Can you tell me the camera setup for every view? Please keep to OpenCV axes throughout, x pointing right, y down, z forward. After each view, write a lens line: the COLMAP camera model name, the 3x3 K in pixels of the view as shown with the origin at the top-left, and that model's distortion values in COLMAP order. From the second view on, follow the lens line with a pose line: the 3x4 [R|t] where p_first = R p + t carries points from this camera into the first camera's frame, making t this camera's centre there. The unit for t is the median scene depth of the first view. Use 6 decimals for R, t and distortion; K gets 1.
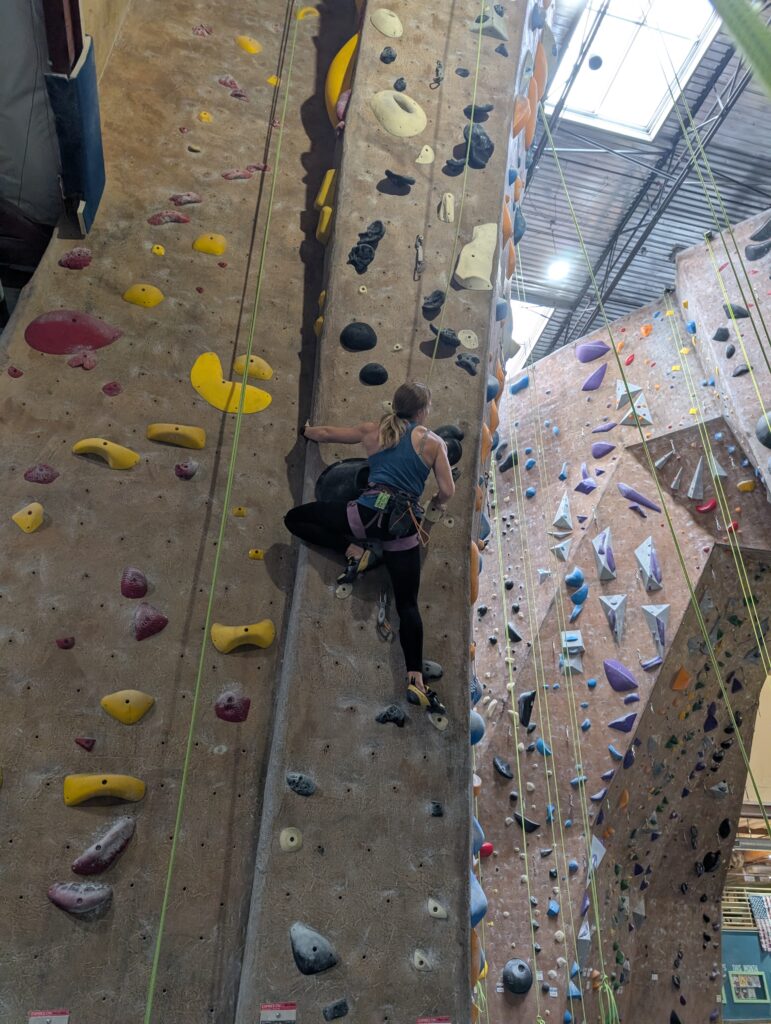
lens RADIAL K [[728.6, 0, 388.3], [0, 728.6, 512.2], [0, 0, 1]] dist [0.005115, -0.000761]
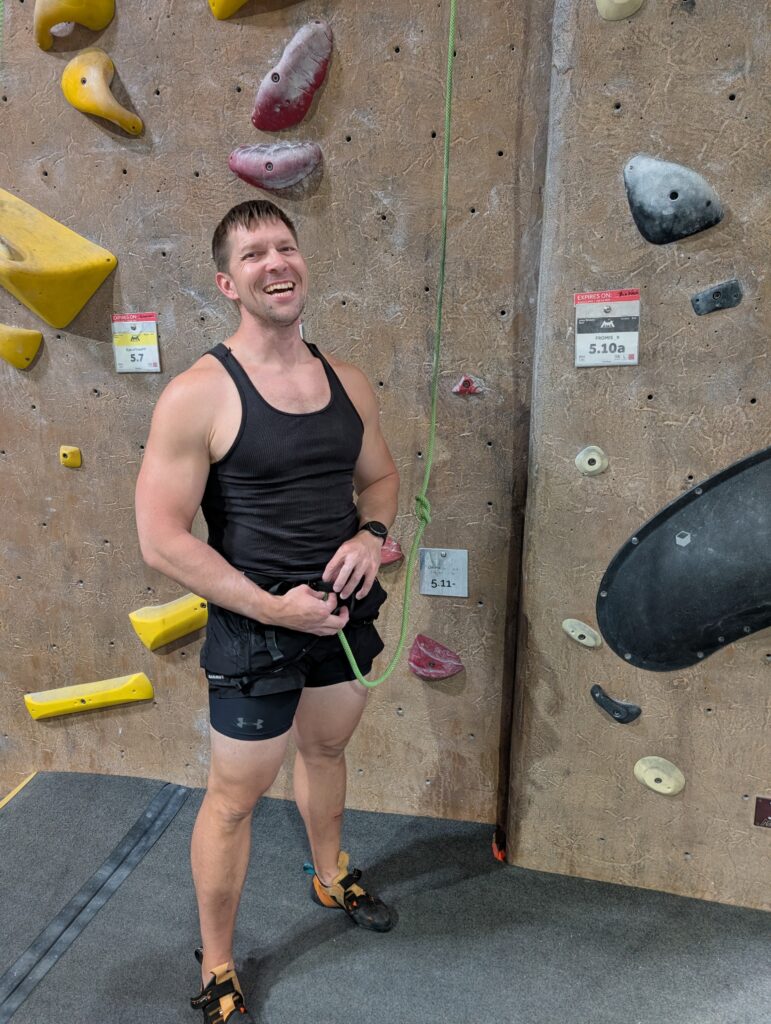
lens RADIAL K [[728.6, 0, 386.2], [0, 728.6, 510.1], [0, 0, 1]] dist [0.005115, -0.000761]
pose [[0.879977, 0.073149, -0.469351, -0.021396], [0.274996, 0.727211, 0.628921, 0.375423], [0.387322, -0.682505, 0.619813, 0.445904]]
